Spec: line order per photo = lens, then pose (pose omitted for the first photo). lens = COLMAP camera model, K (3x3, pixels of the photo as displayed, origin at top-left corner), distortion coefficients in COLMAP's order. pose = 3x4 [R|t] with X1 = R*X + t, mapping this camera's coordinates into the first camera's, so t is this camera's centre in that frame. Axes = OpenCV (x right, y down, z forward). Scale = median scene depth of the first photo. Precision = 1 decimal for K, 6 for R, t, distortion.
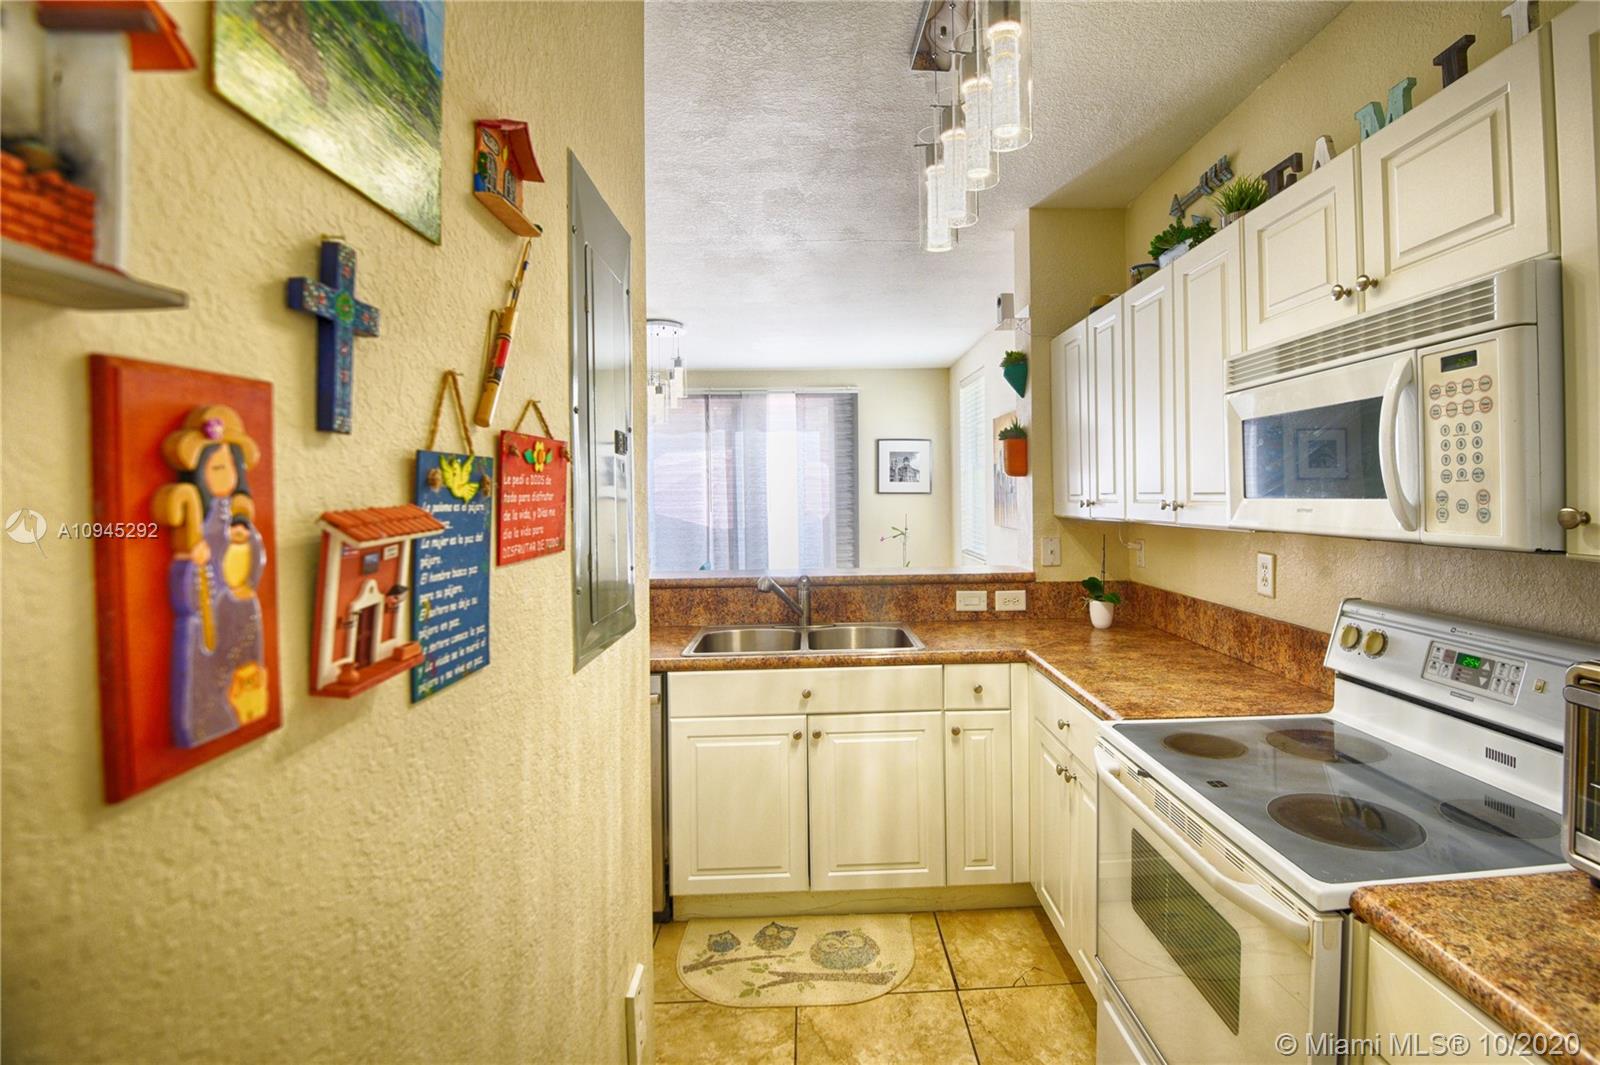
lens RADIAL K [[745.7, 0, 846.1], [0, 745.7, 497.9], [0, 0, 1]] dist [-0.000171, -0.029413]
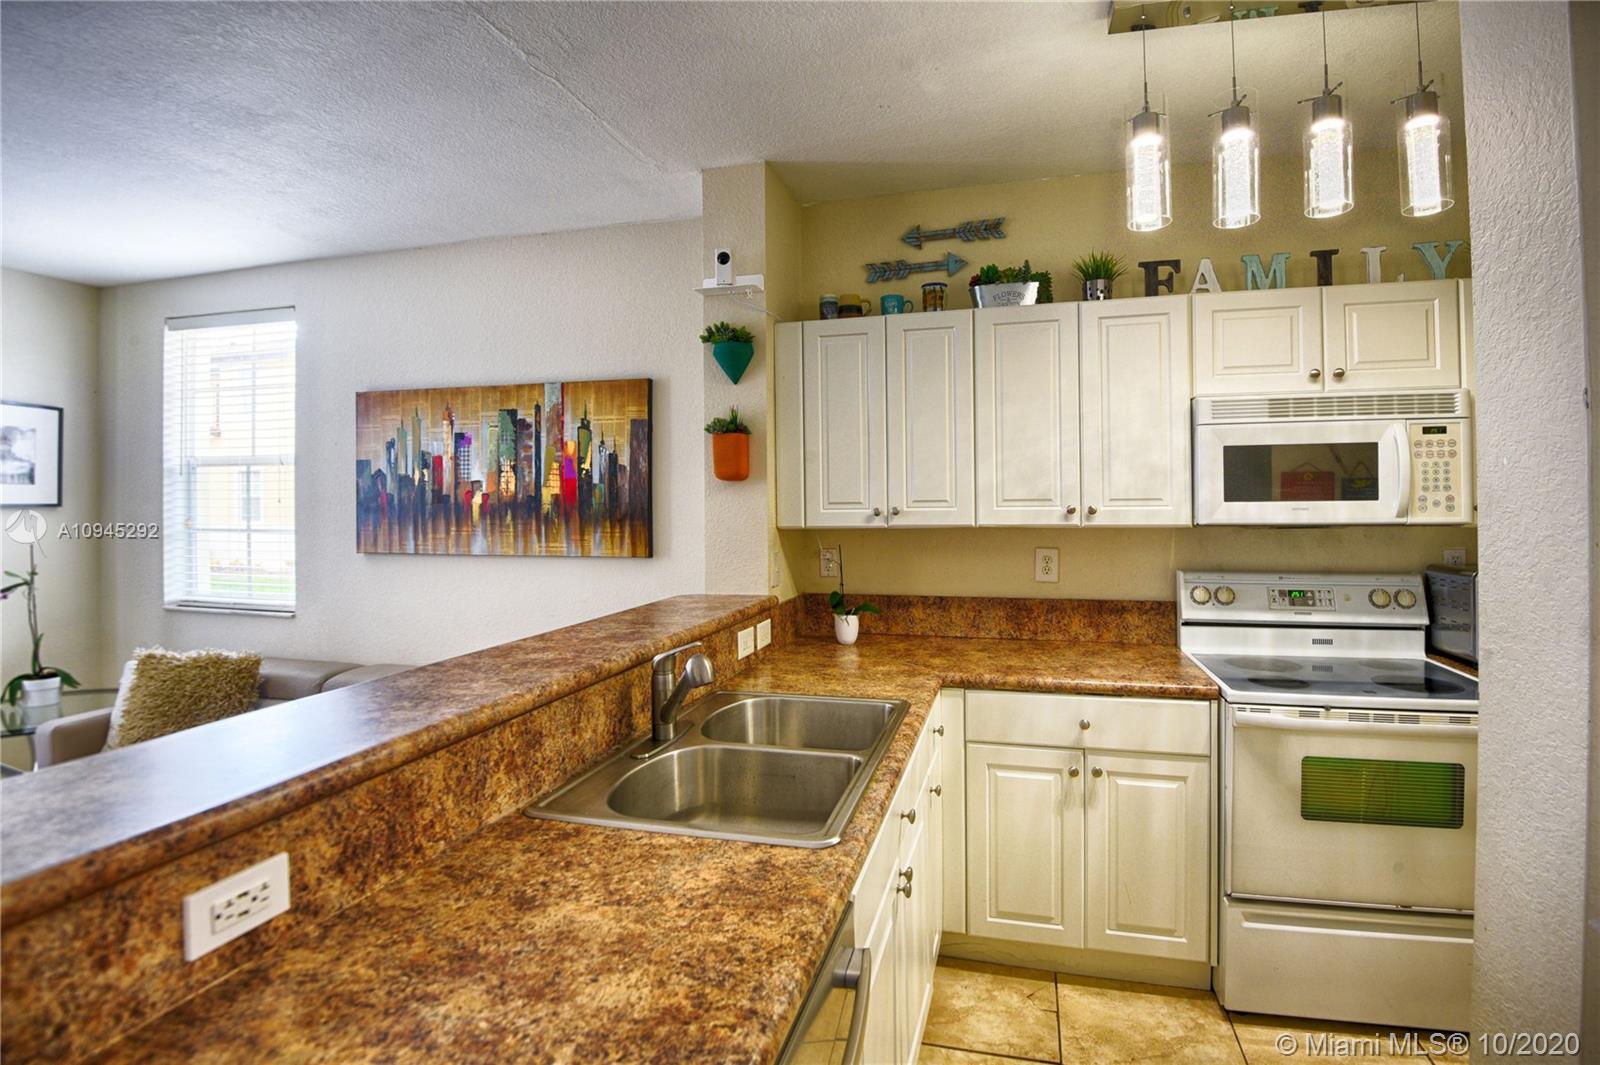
lens RADIAL K [[745.7, 0, 846.1], [0, 745.7, 497.9], [0, 0, 1]] dist [-0.000171, -0.029413]
pose [[0.286877, 0.009673, 0.957919, -1.336687], [0.010417, 0.999858, -0.013216, 0.004797], [-0.957911, 0.013770, 0.286735, 1.723890]]
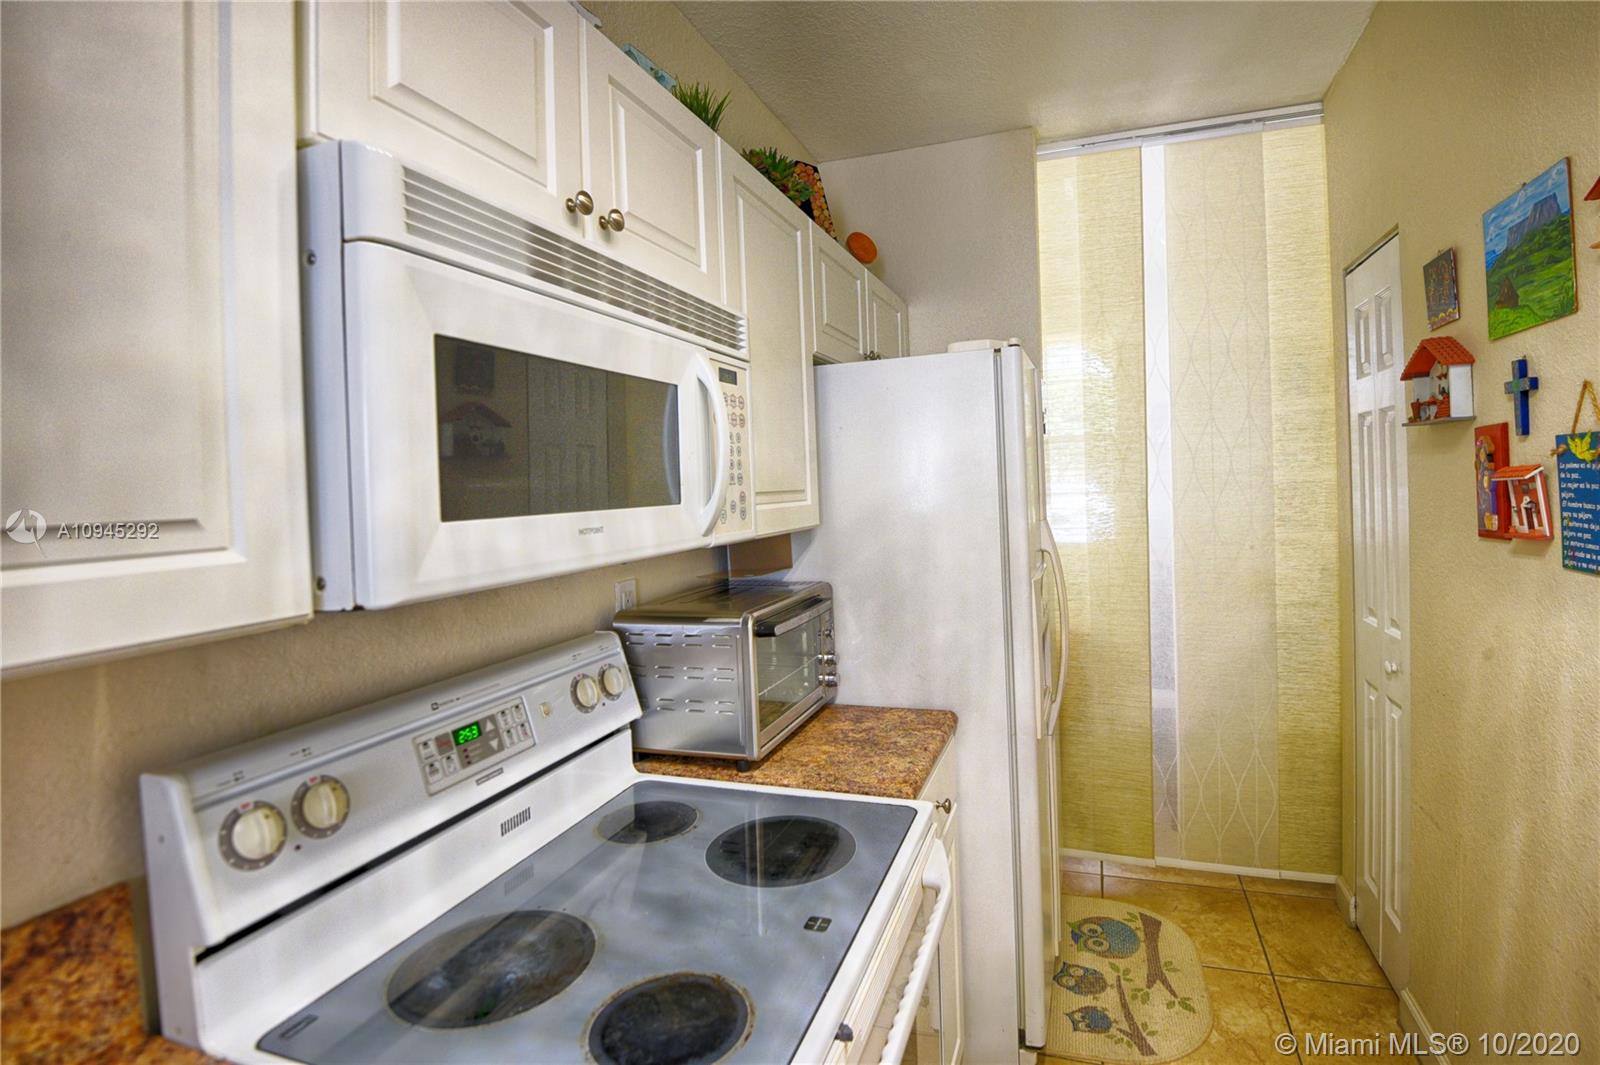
lens RADIAL K [[745.7, 0, 846.1], [0, 745.7, 497.9], [0, 0, 1]] dist [-0.000171, -0.029413]
pose [[-0.931245, 0.038330, 0.362372, 0.237132], [0.047974, 0.998693, 0.017649, -0.012451], [-0.361222, 0.033820, -0.931867, 1.759542]]
